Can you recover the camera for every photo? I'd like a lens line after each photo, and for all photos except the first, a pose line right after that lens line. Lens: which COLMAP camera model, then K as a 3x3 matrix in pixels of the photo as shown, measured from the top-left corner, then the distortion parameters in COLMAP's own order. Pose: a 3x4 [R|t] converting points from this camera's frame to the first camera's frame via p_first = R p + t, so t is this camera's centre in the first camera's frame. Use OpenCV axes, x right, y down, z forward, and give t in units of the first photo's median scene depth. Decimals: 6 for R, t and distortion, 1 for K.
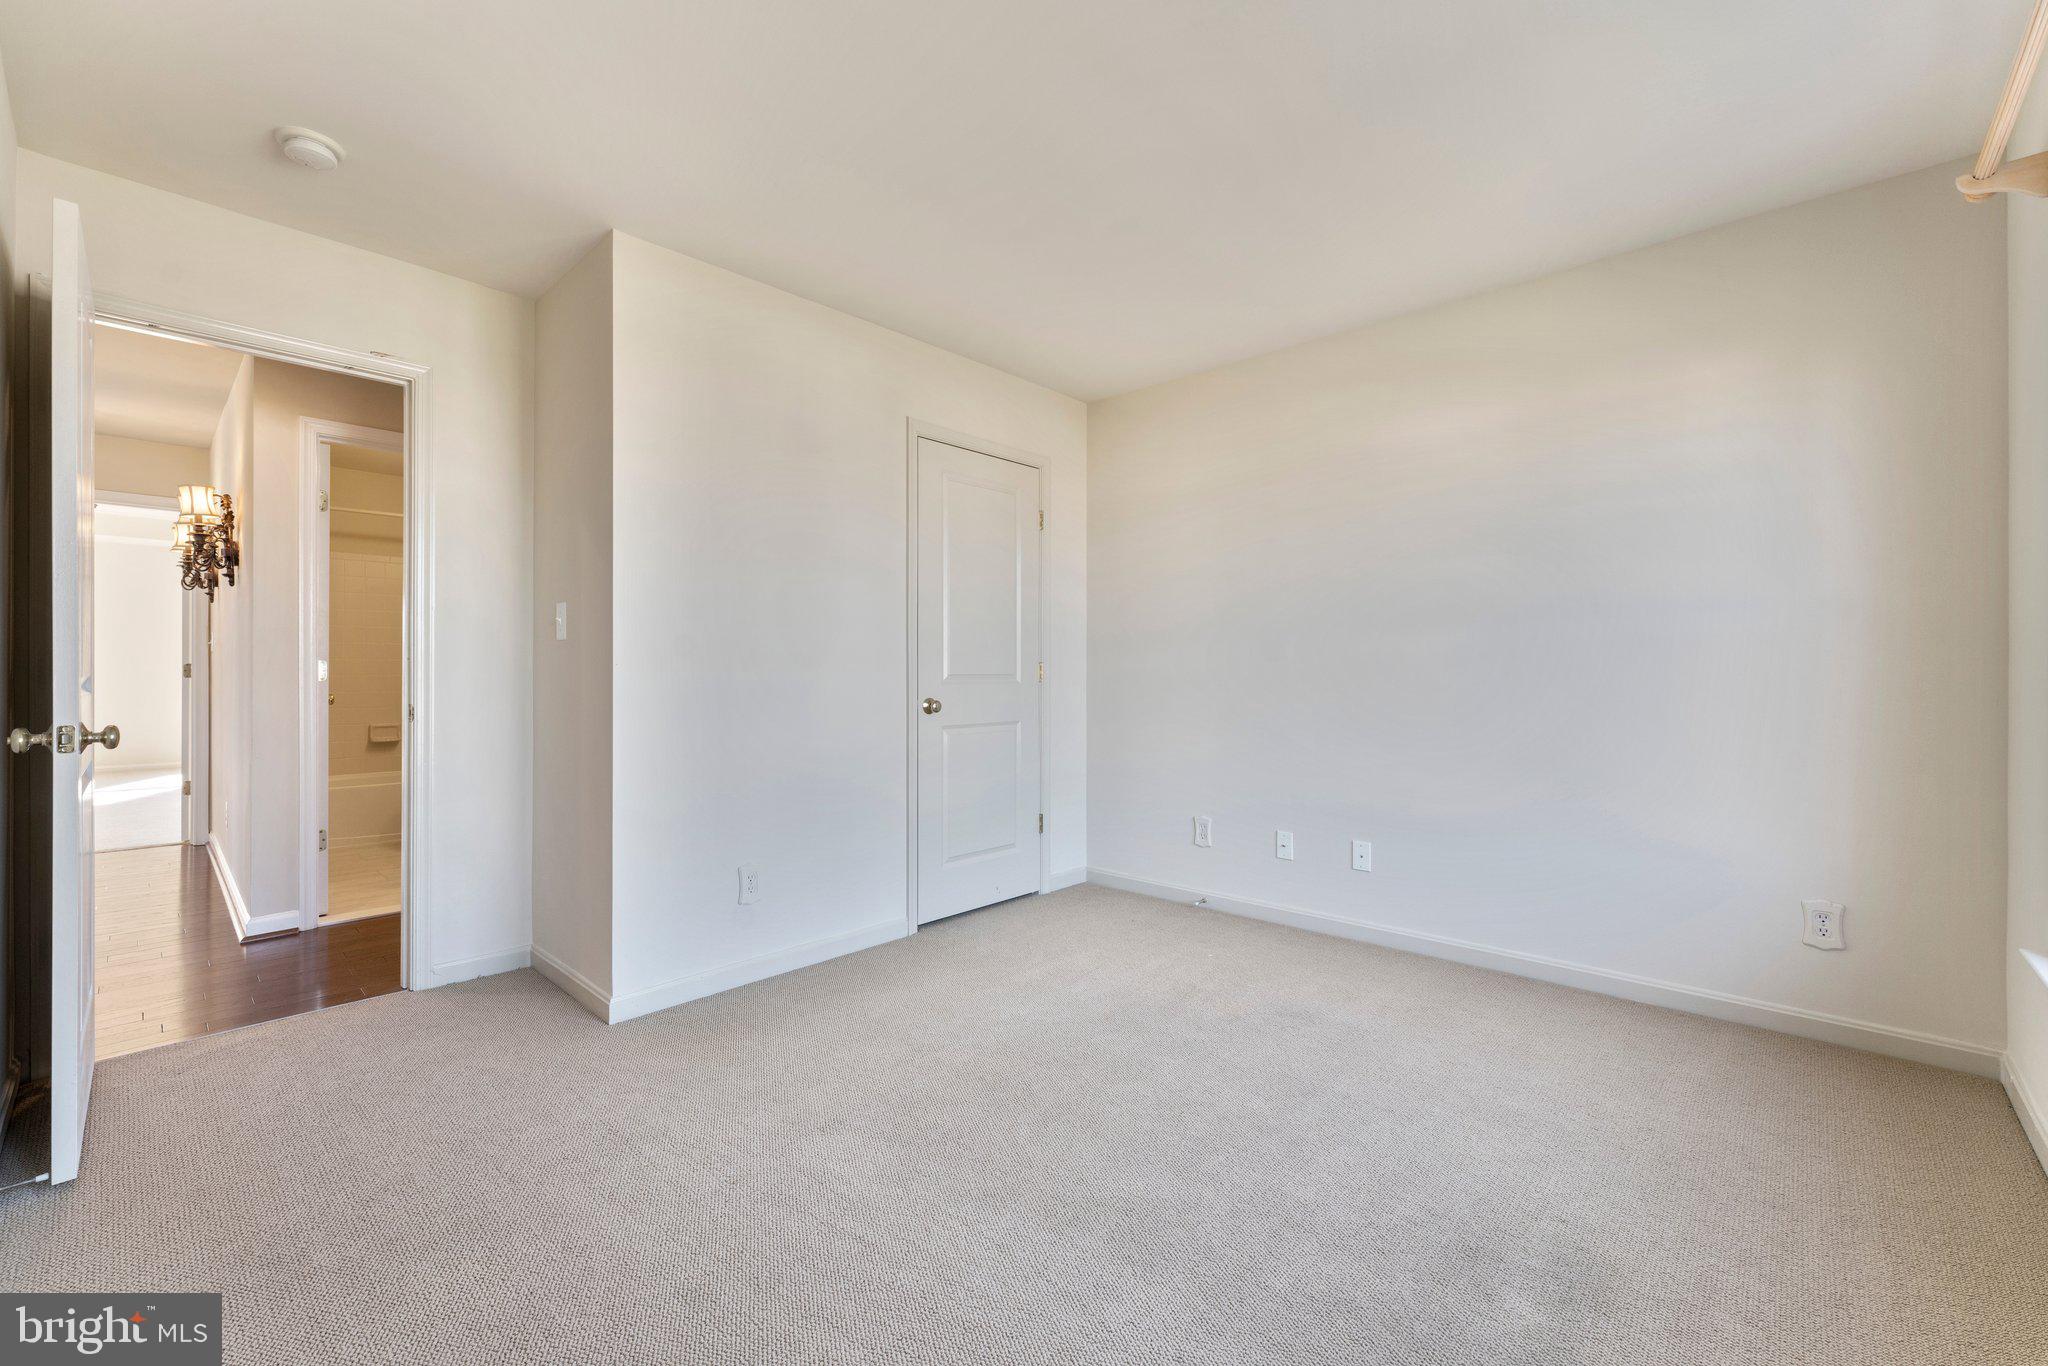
lens RADIAL K [[819.0, 0, 1024.0], [0, 819.0, 683.0], [0, 0, 1]] dist [0.000170, 0.000025]
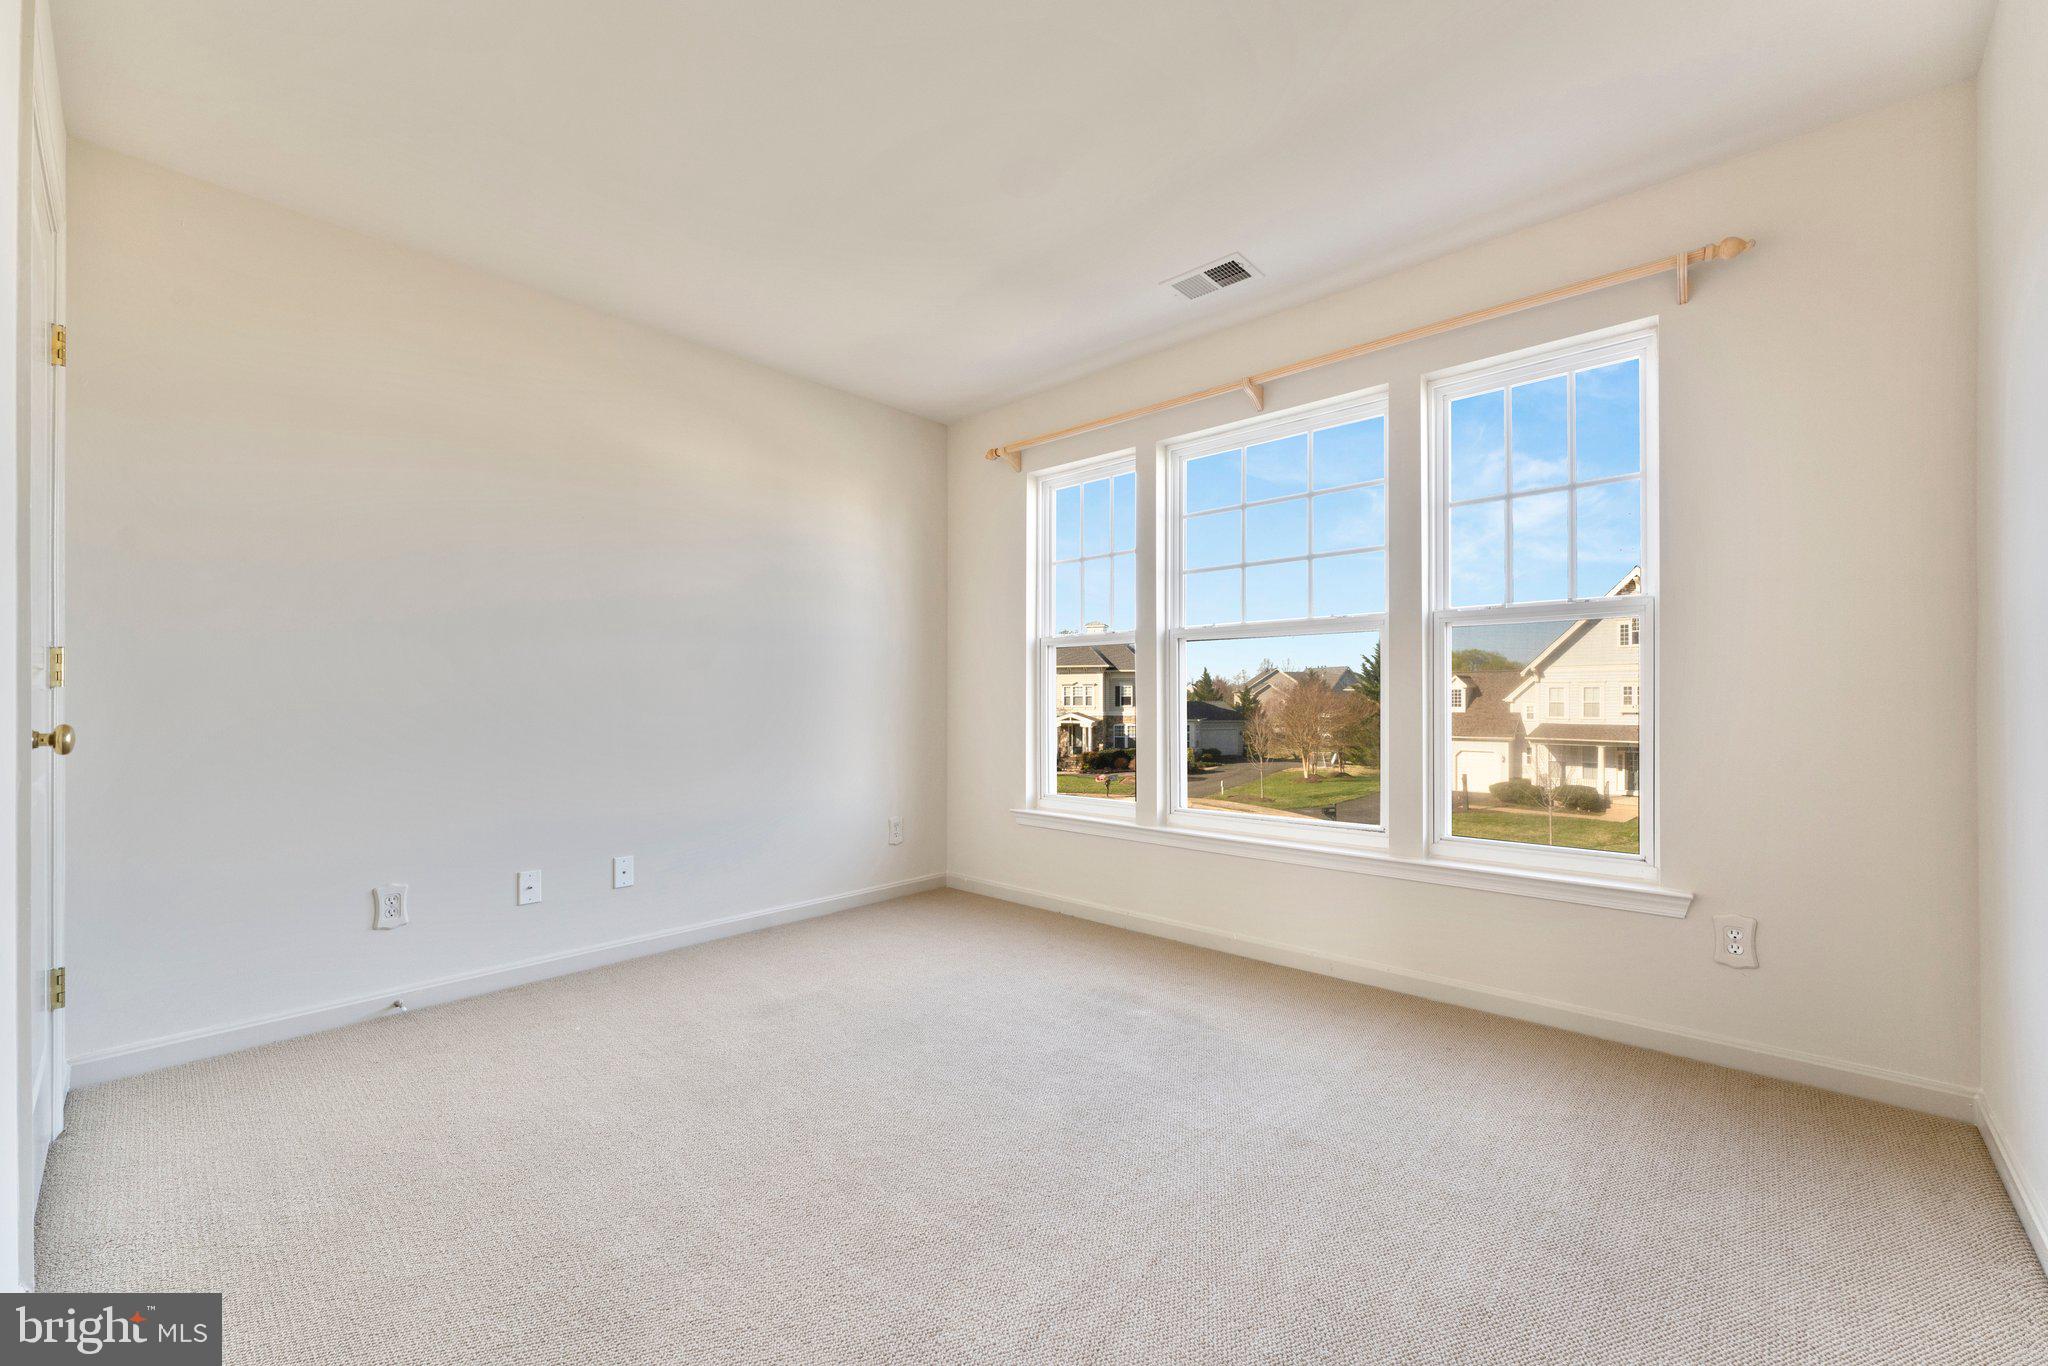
lens RADIAL K [[830.5, 0, 1024.0], [0, 830.5, 683.0], [0, 0, 1]] dist [0.000114, -0.000061]
pose [[-0.002927, 0.008779, 0.999957, -0.531008], [0.004135, 0.999953, -0.008767, -0.001087], [-0.999987, 0.004109, -0.002963, 0.492601]]
